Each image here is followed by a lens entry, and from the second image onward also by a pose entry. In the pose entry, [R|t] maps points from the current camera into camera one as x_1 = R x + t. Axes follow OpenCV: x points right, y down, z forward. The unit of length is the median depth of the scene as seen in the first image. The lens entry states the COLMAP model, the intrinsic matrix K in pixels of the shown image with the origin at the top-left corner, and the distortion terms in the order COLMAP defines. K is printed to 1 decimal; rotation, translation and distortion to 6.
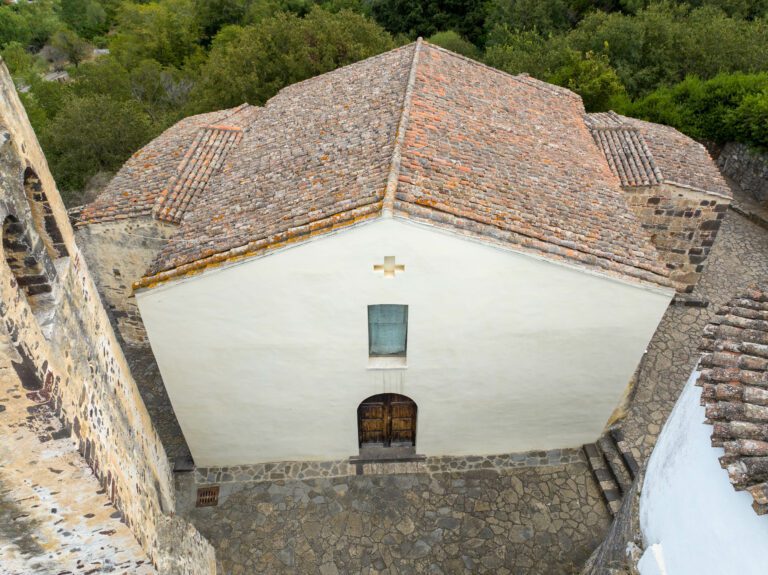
lens RADIAL K [[540.2, 0, 386.4], [0, 540.2, 284.2], [0, 0, 1]] dist [-0.041069, 0.004907]
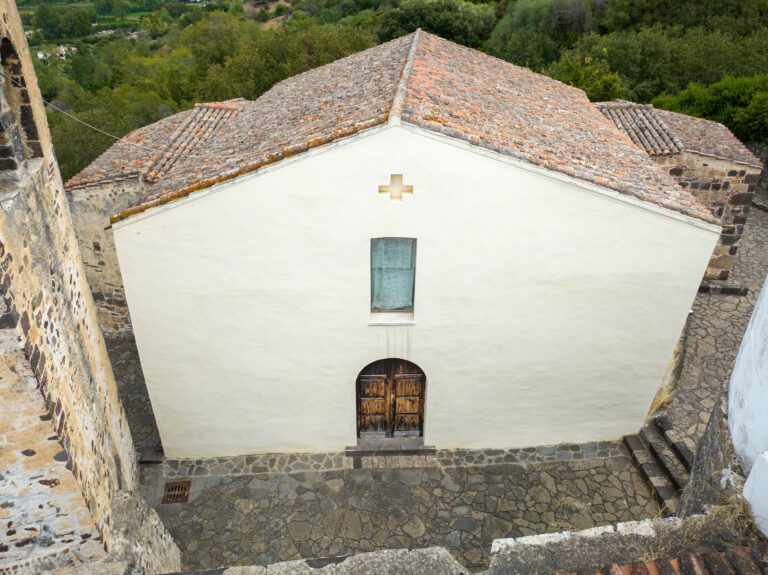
lens RADIAL K [[555.5, 0, 358.9], [0, 555.5, 234.9], [0, 0, 1]] dist [-0.036667, 0.002930]
pose [[0.999387, 0.000319, -0.034994, -0.018019], [-0.007018, 0.981472, -0.191477, 0.164946], [0.034284, 0.191605, 0.980873, 0.086039]]
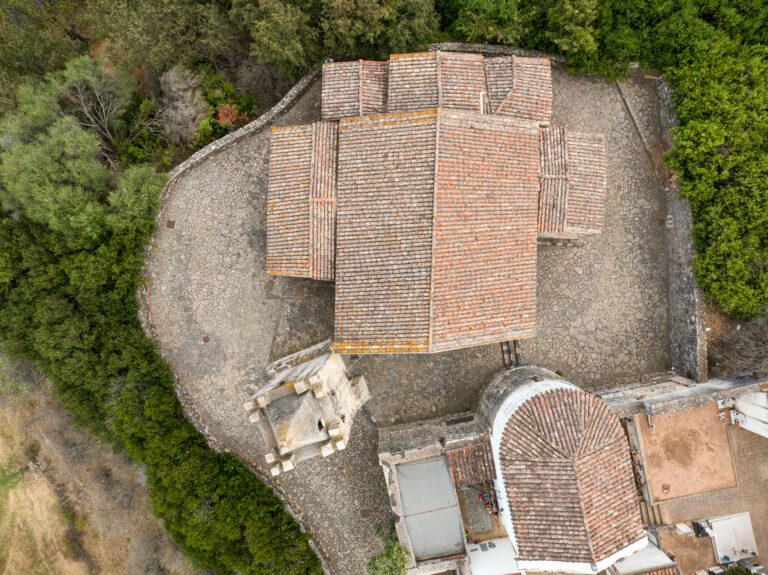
lens RADIAL K [[540.2, 0, 386.4], [0, 540.2, 284.2], [0, 0, 1]] dist [-0.041069, 0.004907]
pose [[0.998349, -0.057274, -0.004273, -0.143751], [0.038013, 0.603162, 0.796713, -1.924547], [-0.043053, -0.795560, 0.604343, -0.333734]]
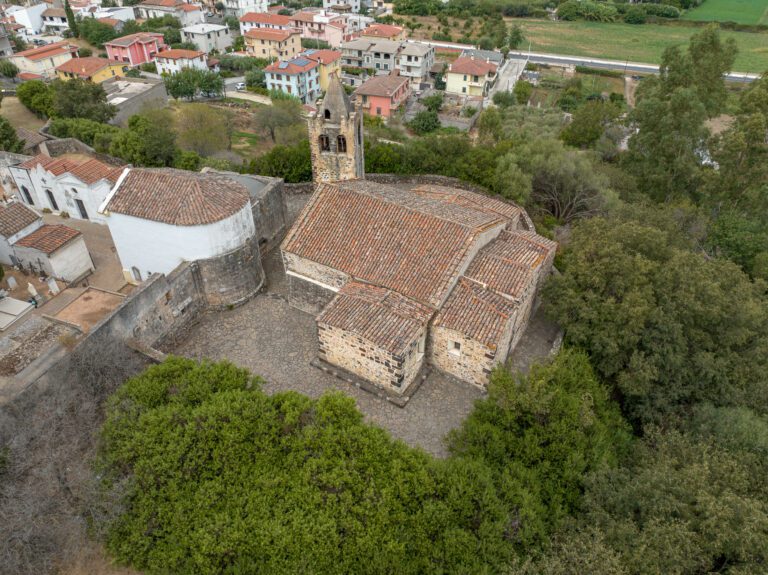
lens RADIAL K [[540.2, 0, 386.4], [0, 540.2, 284.2], [0, 0, 1]] dist [-0.041069, 0.004907]
pose [[-0.452736, 0.538214, -0.710884, 2.226552], [-0.544659, 0.464306, 0.698402, -2.083138], [0.705958, 0.703381, 0.082935, 1.107746]]
